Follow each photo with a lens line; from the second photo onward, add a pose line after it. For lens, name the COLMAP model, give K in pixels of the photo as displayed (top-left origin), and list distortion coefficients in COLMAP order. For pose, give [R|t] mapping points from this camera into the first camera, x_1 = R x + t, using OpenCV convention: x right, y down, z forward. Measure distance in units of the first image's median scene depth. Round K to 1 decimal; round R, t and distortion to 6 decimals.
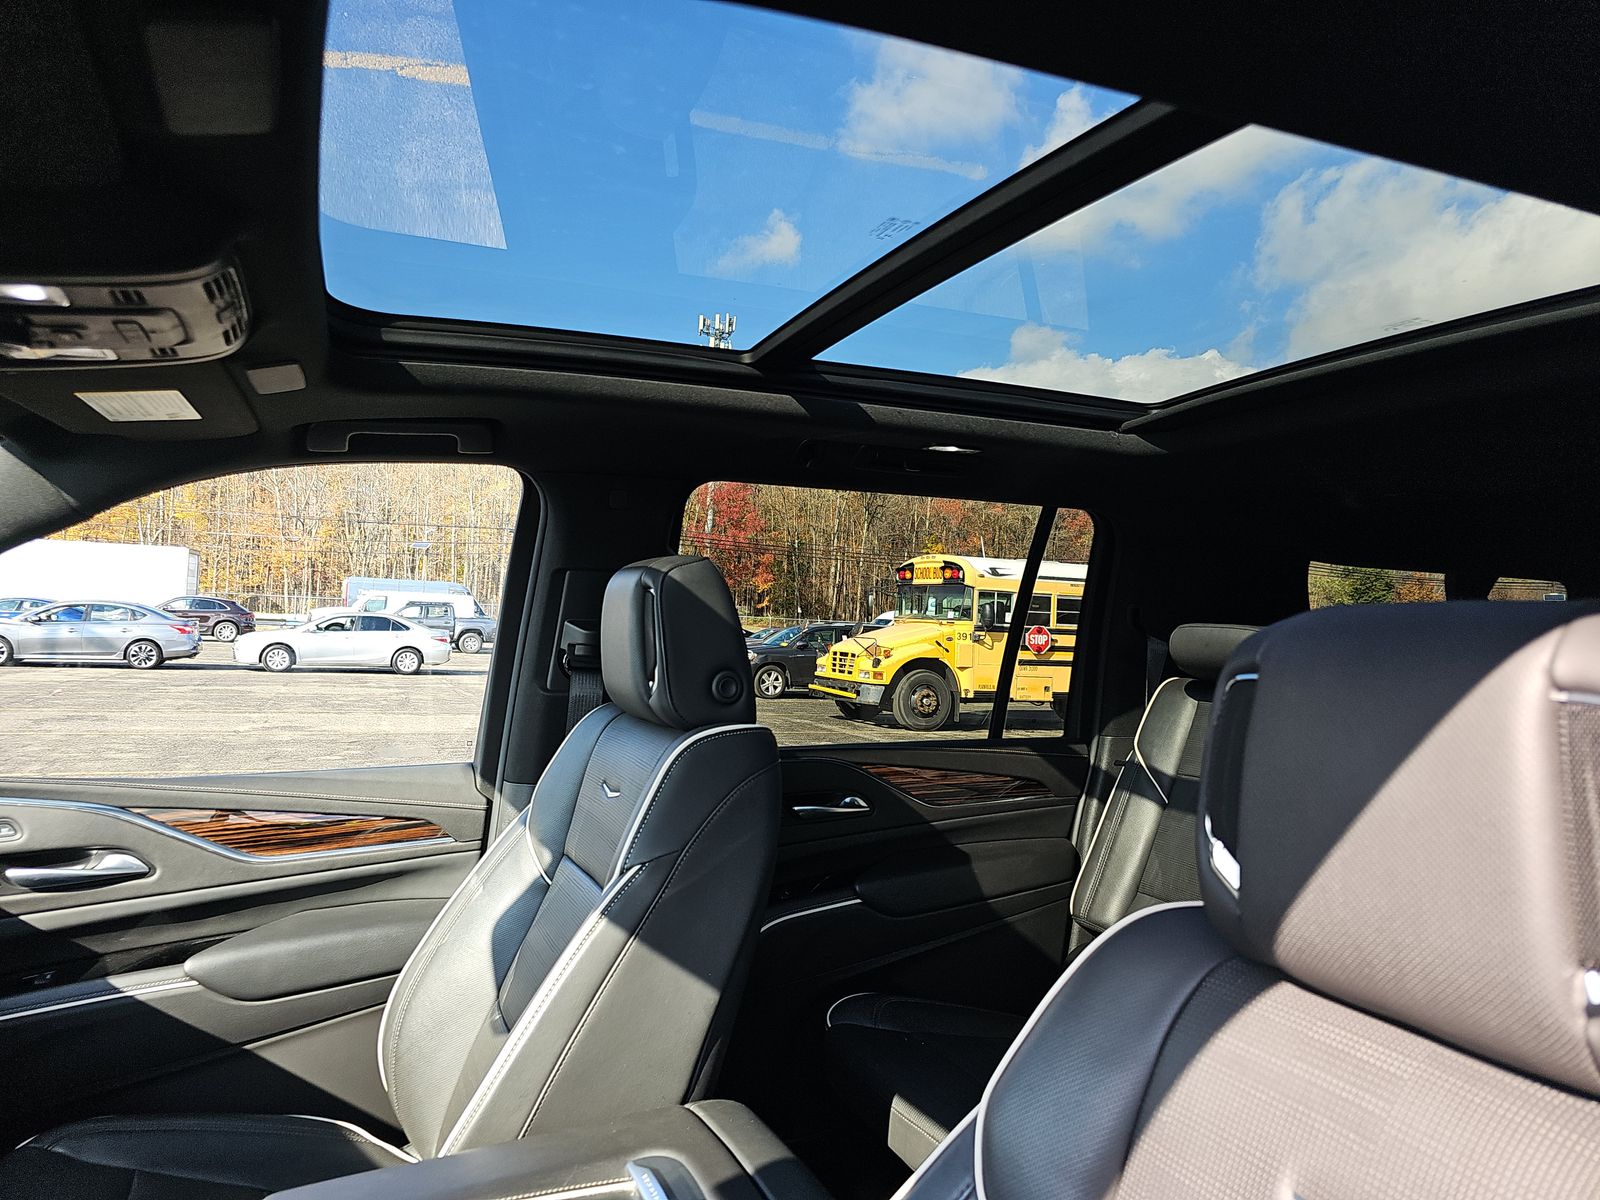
lens RADIAL K [[1017.9, 0, 810.7], [0, 1017.9, 601.3], [0, 0, 1]] dist [0.008923, -0.001464]
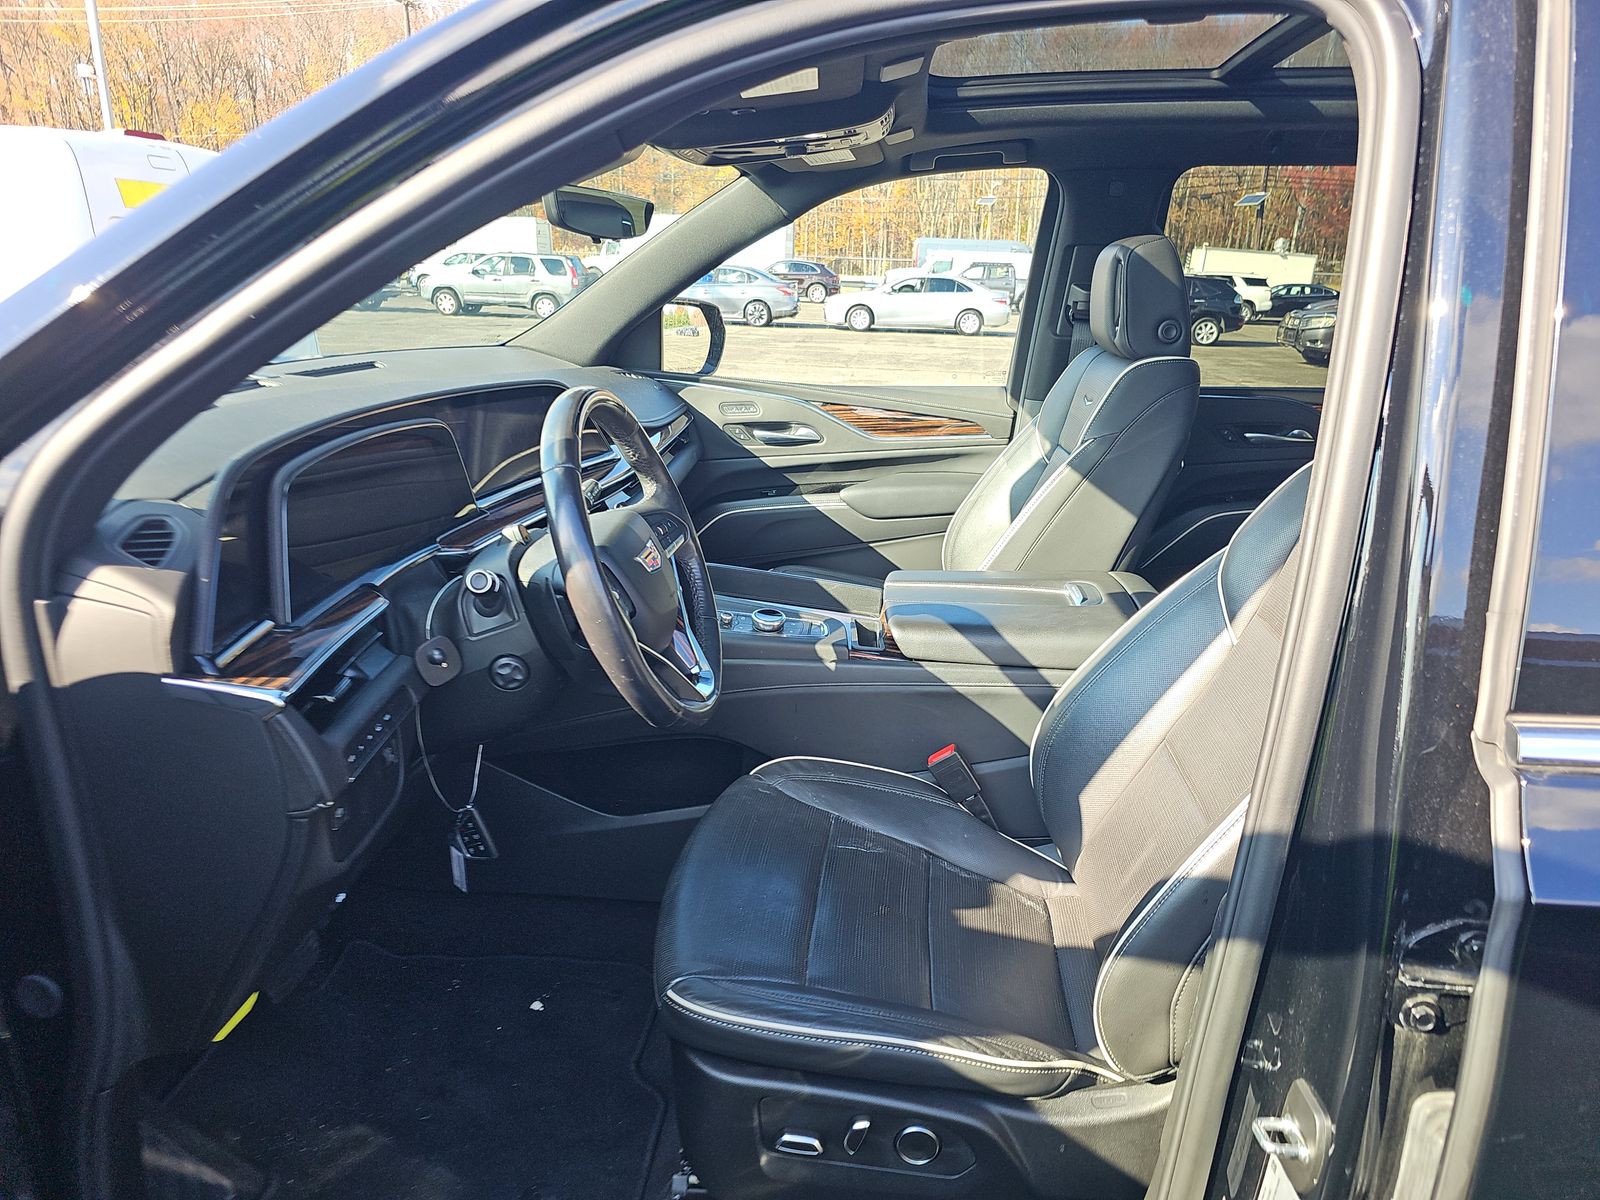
lens RADIAL K [[1017.9, 0, 810.7], [0, 1017.9, 601.3], [0, 0, 1]] dist [0.008923, -0.001464]
pose [[0.864935, 0.145479, -0.480336, 0.185088], [0.014664, 0.949333, 0.313929, -0.012251], [0.501669, -0.278572, 0.818978, -0.453163]]
